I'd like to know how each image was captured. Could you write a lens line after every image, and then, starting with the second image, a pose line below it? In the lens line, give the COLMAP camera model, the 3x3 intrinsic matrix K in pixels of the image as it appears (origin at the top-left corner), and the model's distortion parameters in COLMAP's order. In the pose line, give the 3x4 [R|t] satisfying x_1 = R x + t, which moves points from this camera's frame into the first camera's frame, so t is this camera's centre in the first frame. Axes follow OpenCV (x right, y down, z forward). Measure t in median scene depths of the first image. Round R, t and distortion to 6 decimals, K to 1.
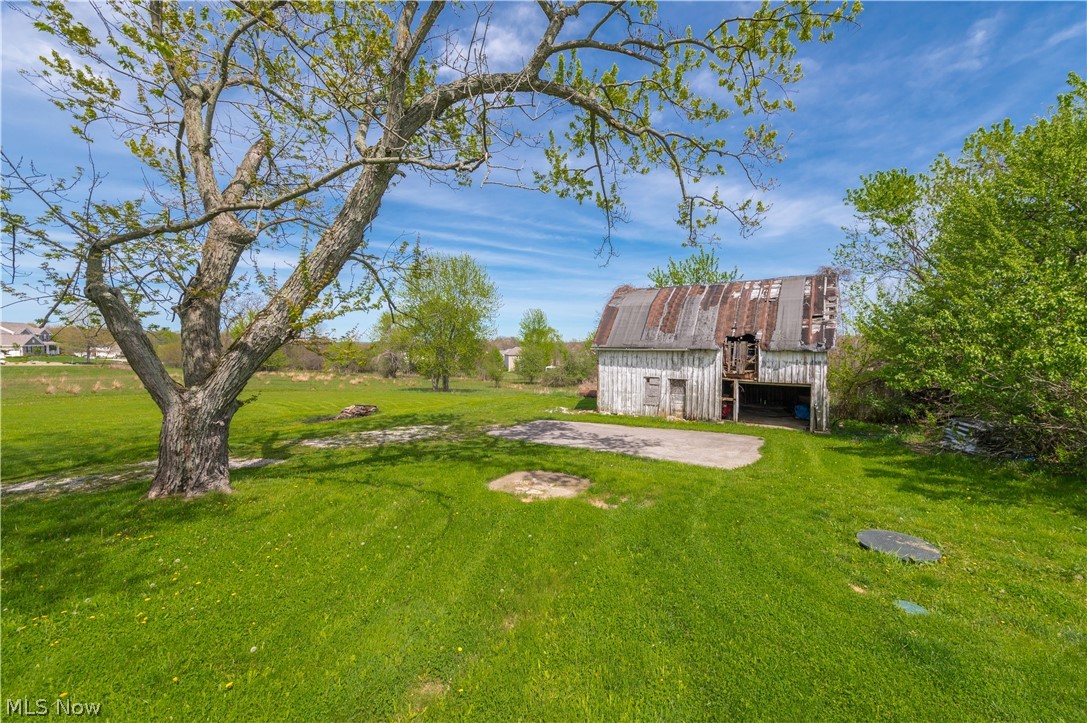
lens RADIAL K [[432.8, 0, 546.0], [0, 432.8, 356.6], [0, 0, 1]] dist [0.011777, -0.001626]
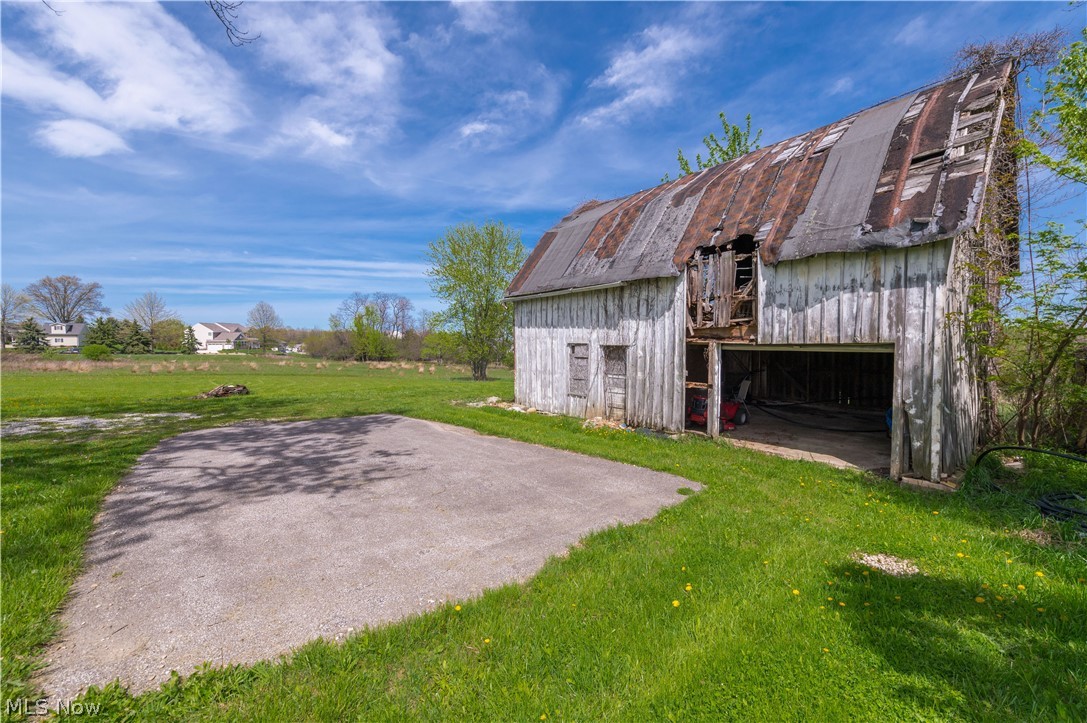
lens RADIAL K [[432.8, 0, 544.8], [0, 432.8, 358.4], [0, 0, 1]] dist [0.011777, -0.001626]
pose [[0.956910, 0.008808, -0.290251, 0.399578], [-0.005793, 0.999920, 0.011244, 0.066155], [0.290326, -0.009078, 0.956885, 0.524665]]
